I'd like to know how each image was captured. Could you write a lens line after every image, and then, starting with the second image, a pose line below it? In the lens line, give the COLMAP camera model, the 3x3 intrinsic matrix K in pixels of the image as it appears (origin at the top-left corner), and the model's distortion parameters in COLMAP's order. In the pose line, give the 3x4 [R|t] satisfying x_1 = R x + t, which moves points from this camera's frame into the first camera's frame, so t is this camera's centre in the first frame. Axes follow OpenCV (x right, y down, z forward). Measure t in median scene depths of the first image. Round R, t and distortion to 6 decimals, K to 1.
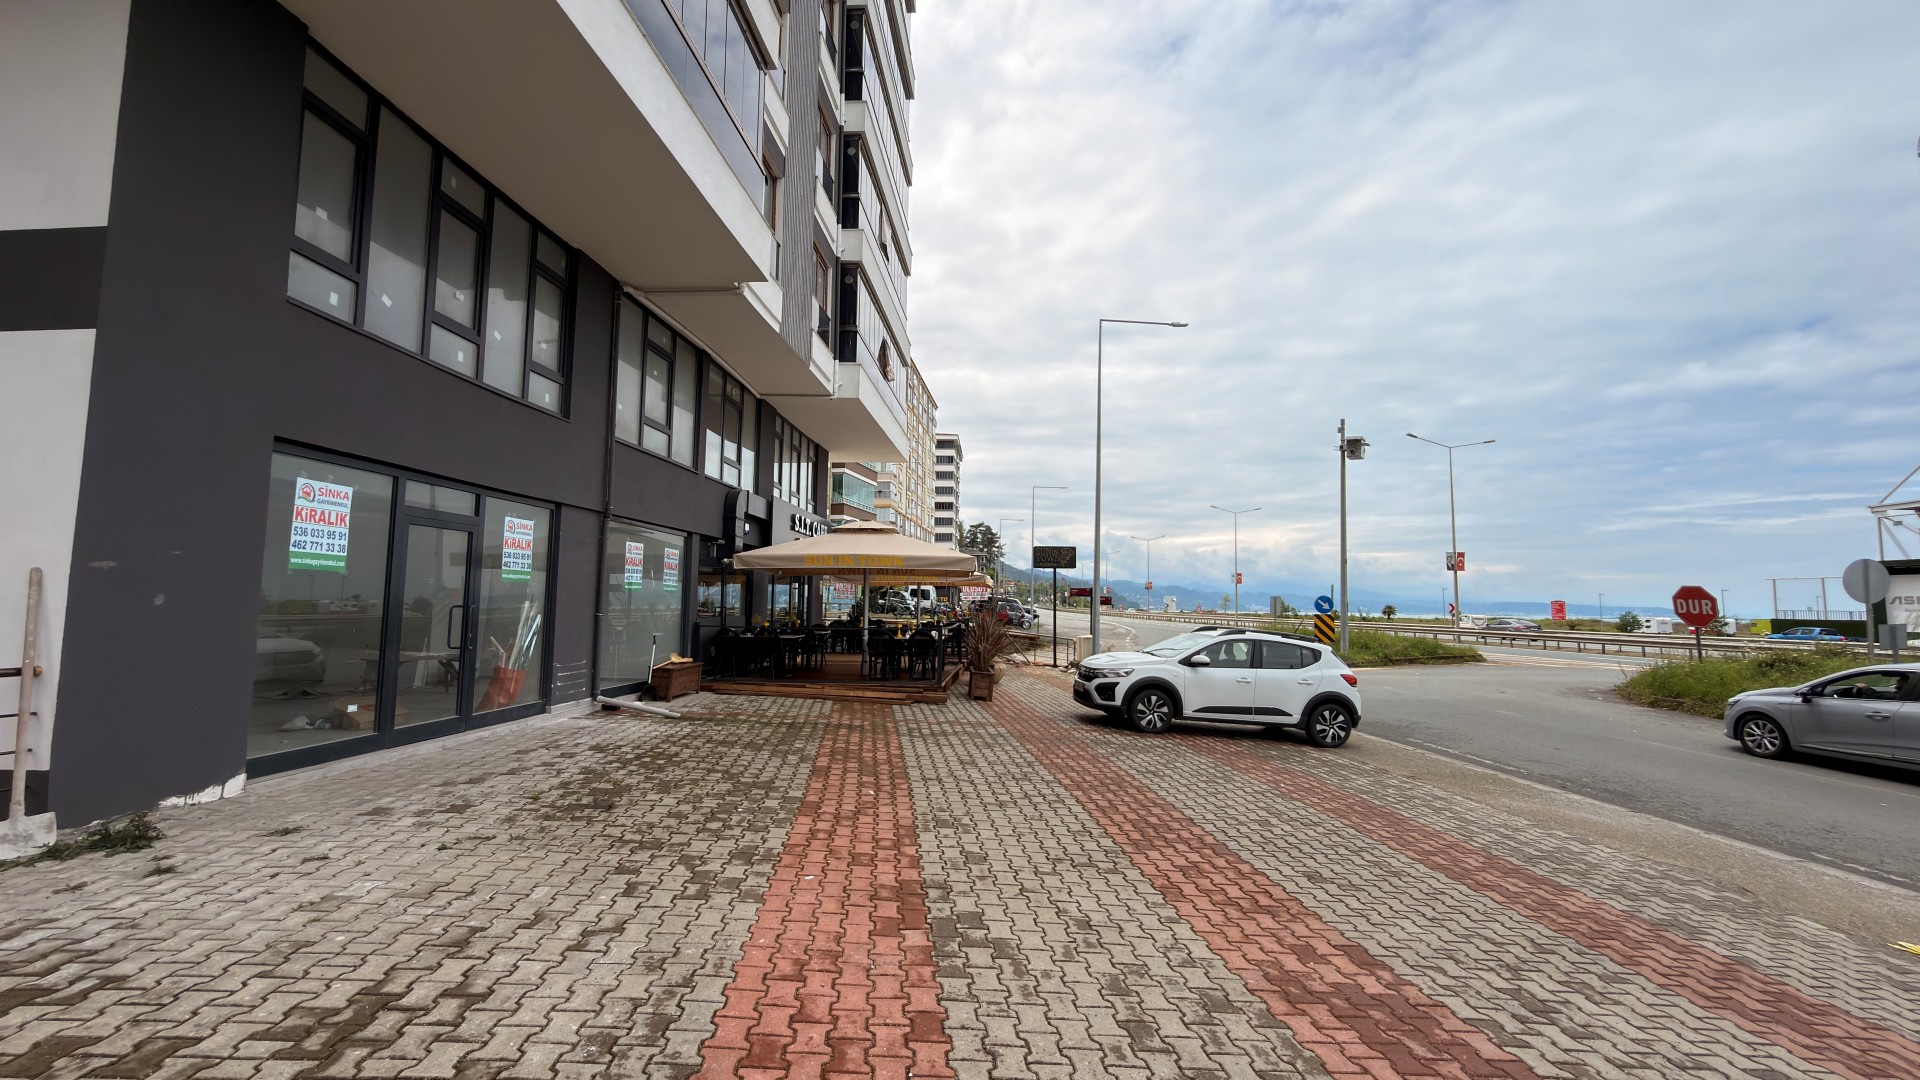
lens RADIAL K [[763.7, 0, 957.6], [0, 763.7, 539.8], [0, 0, 1]] dist [0.002411, -0.000231]
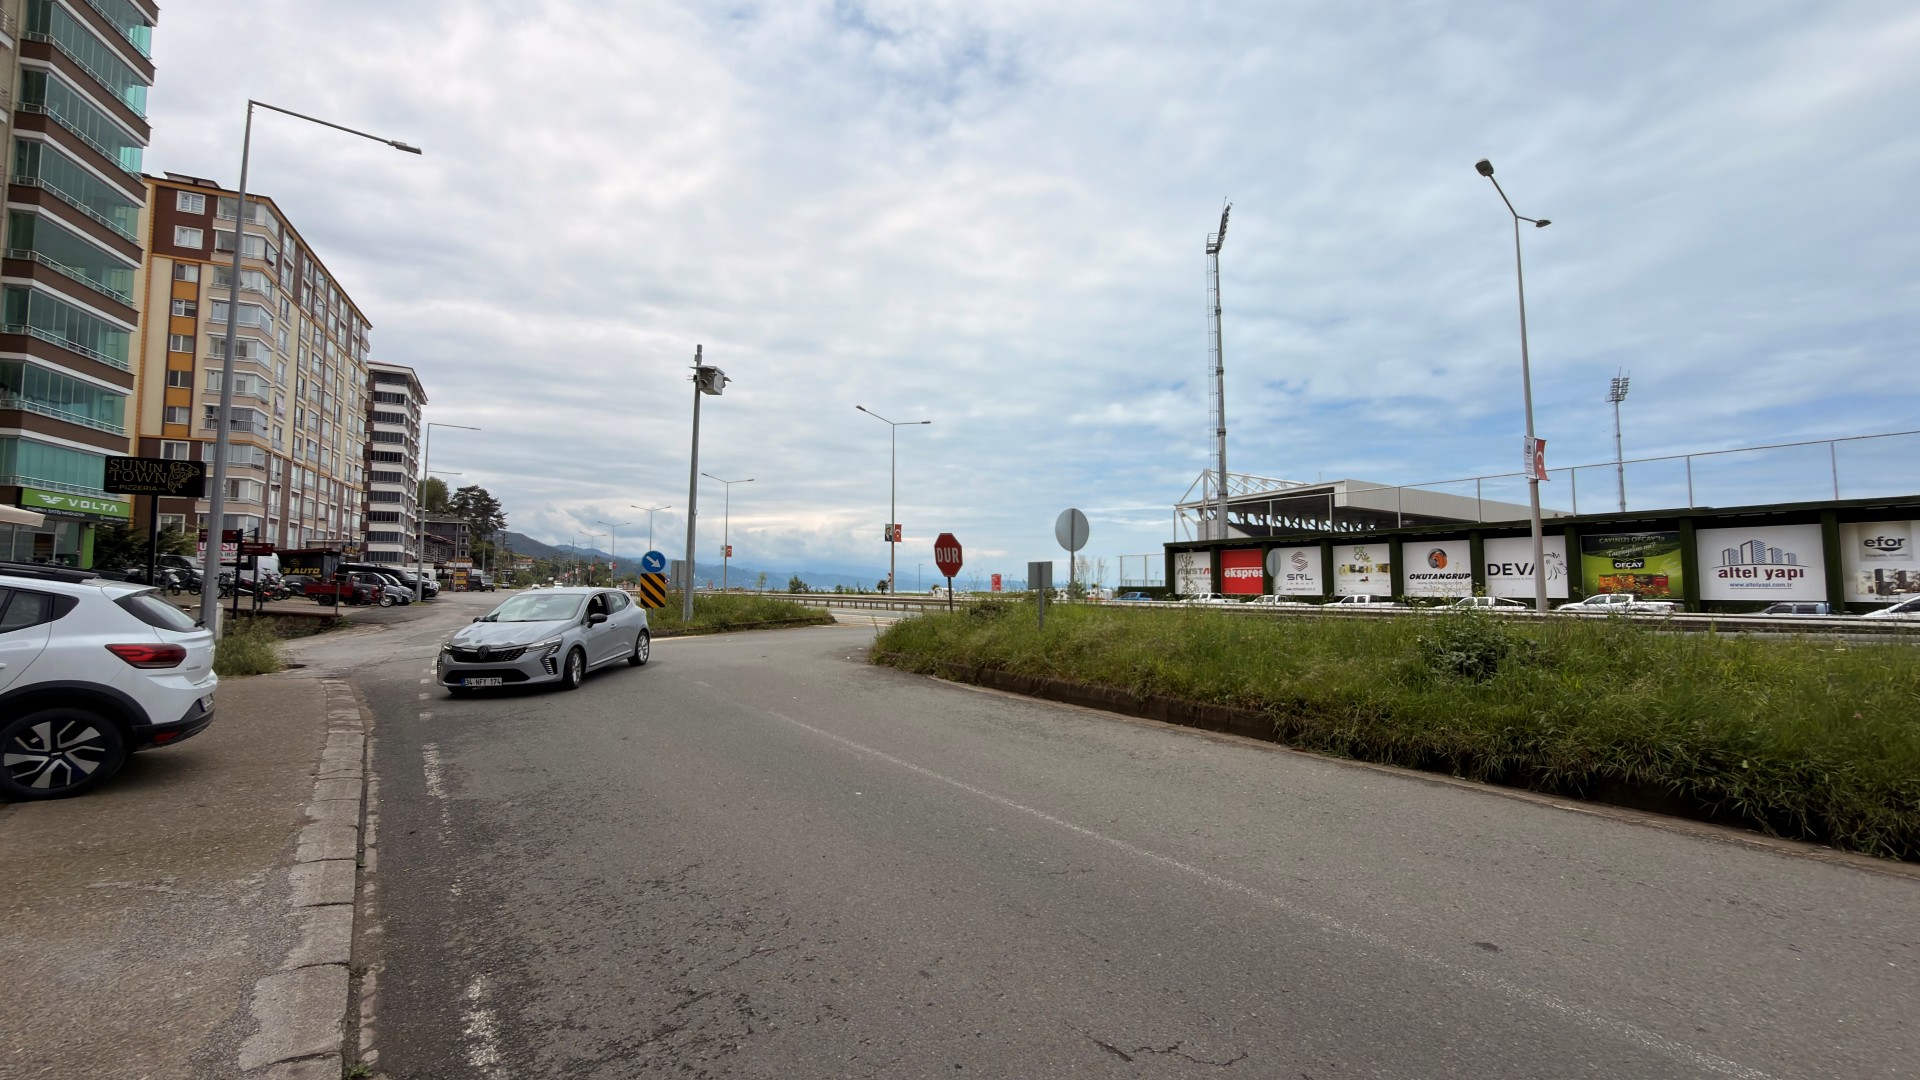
lens RADIAL K [[763.7, 0, 957.6], [0, 763.7, 539.8], [0, 0, 1]] dist [0.002411, -0.000231]
pose [[0.842229, 0.024589, 0.538559, 0.436324], [-0.038697, 0.999140, 0.014900, 0.050740], [-0.537729, -0.033390, 0.842456, 0.185494]]
